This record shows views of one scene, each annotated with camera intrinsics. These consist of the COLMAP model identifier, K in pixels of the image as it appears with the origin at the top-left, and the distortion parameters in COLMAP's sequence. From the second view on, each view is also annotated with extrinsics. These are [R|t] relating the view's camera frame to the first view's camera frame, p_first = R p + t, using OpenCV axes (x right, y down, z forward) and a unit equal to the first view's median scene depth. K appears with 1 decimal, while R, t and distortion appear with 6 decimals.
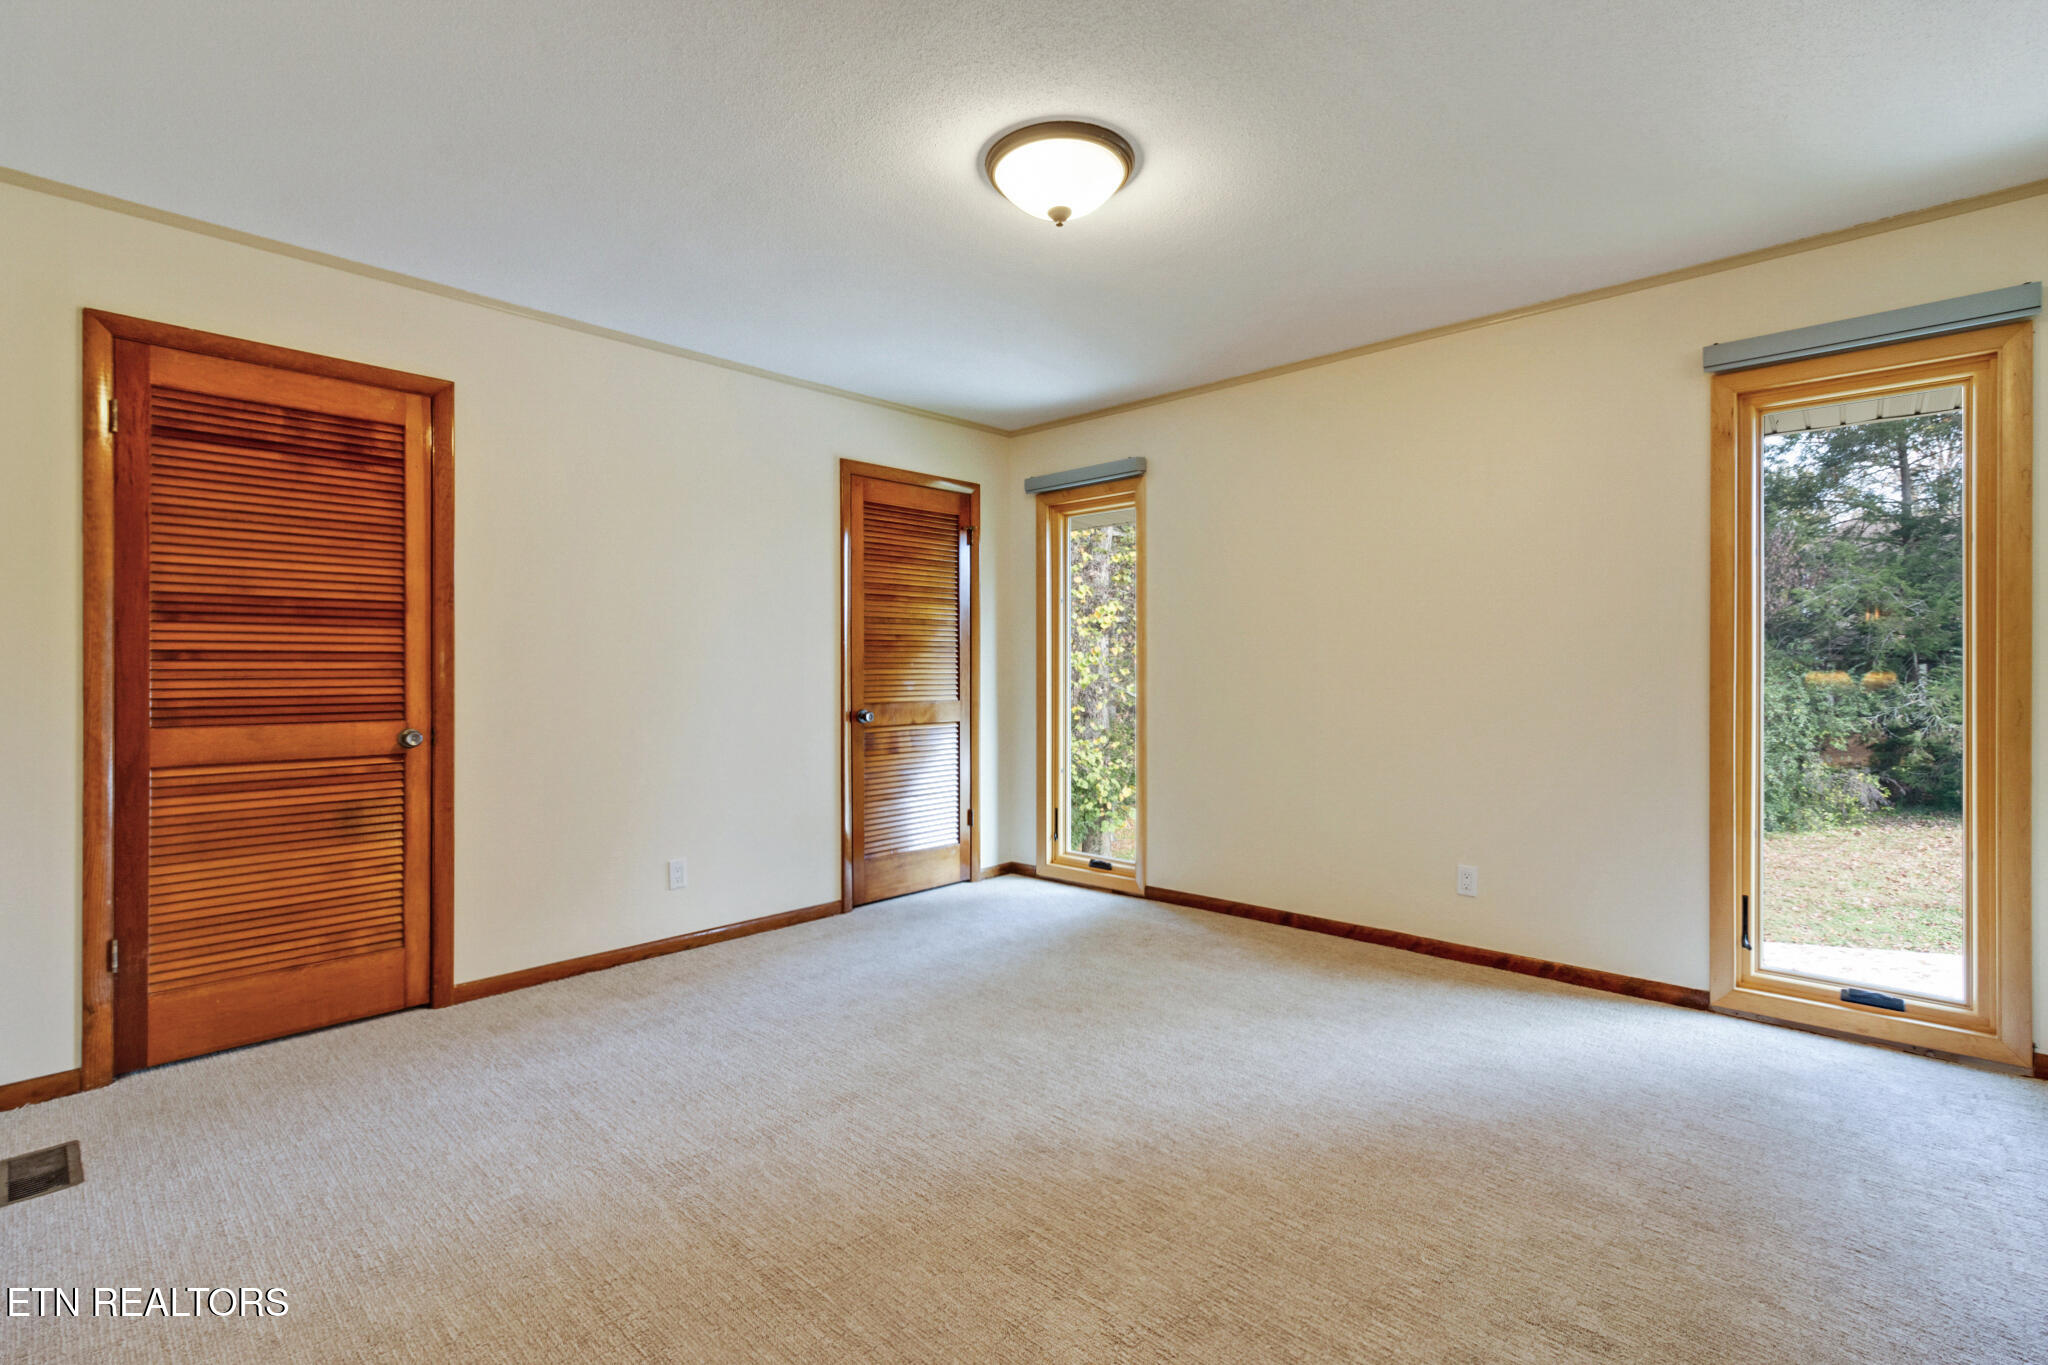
lens RADIAL K [[933.3, 0, 1016.1], [0, 933.3, 679.4], [0, 0, 1]] dist [-0.023193, -0.004399]
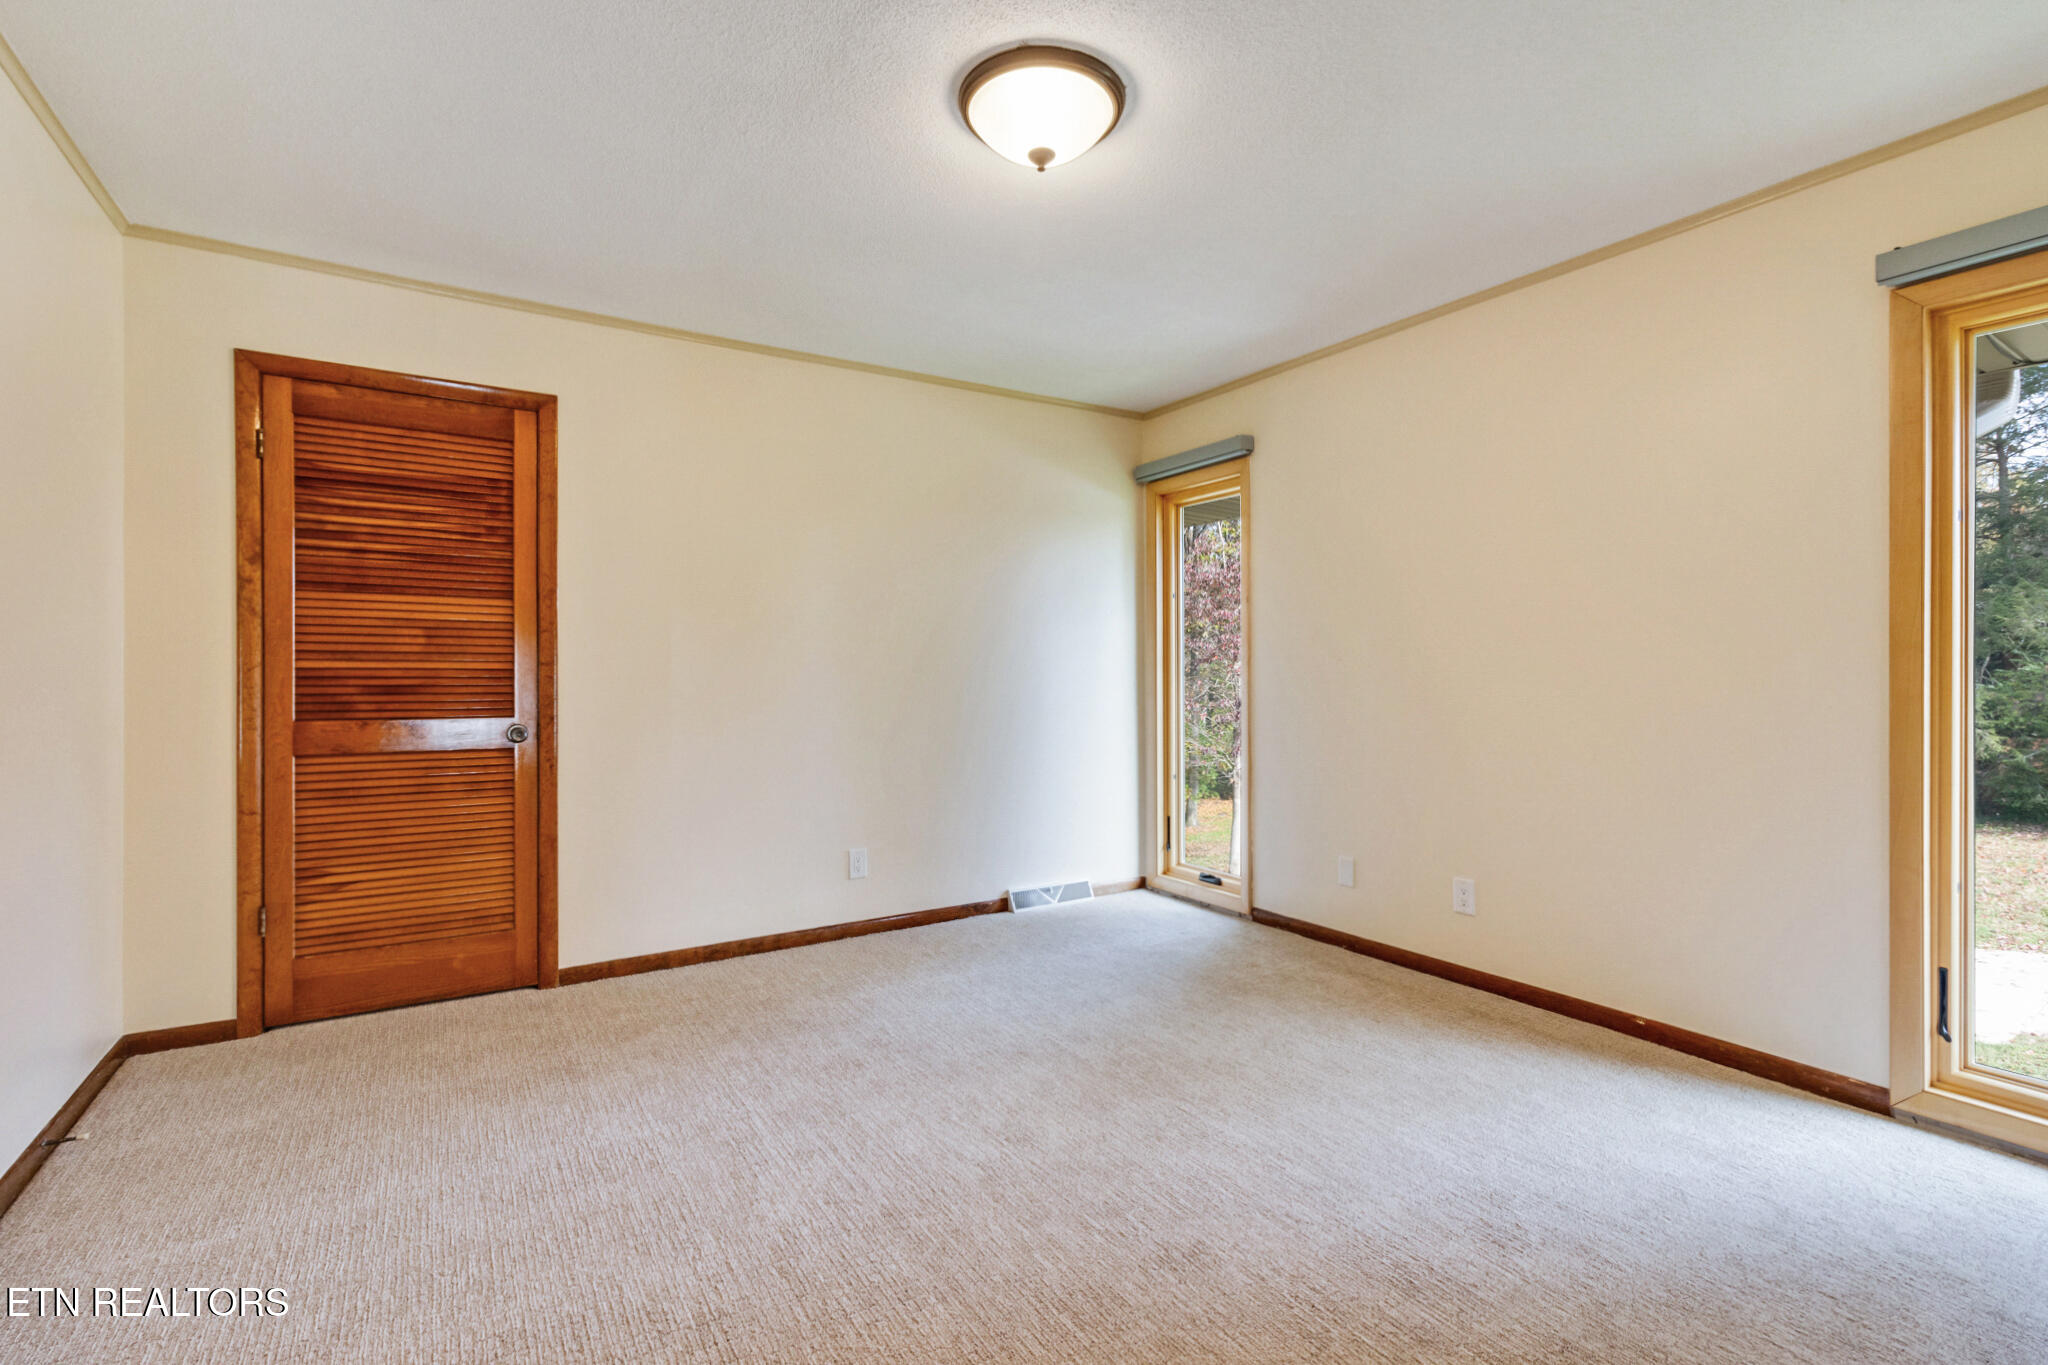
lens RADIAL K [[933.3, 0, 1036.0], [0, 933.3, 692.4], [0, 0, 1]] dist [-0.023193, -0.004399]
pose [[0.976518, 0.004129, -0.215398, 0.163744], [-0.001043, 0.999895, 0.014440, 0.000159], [0.215435, -0.013876, 0.976420, 0.086034]]
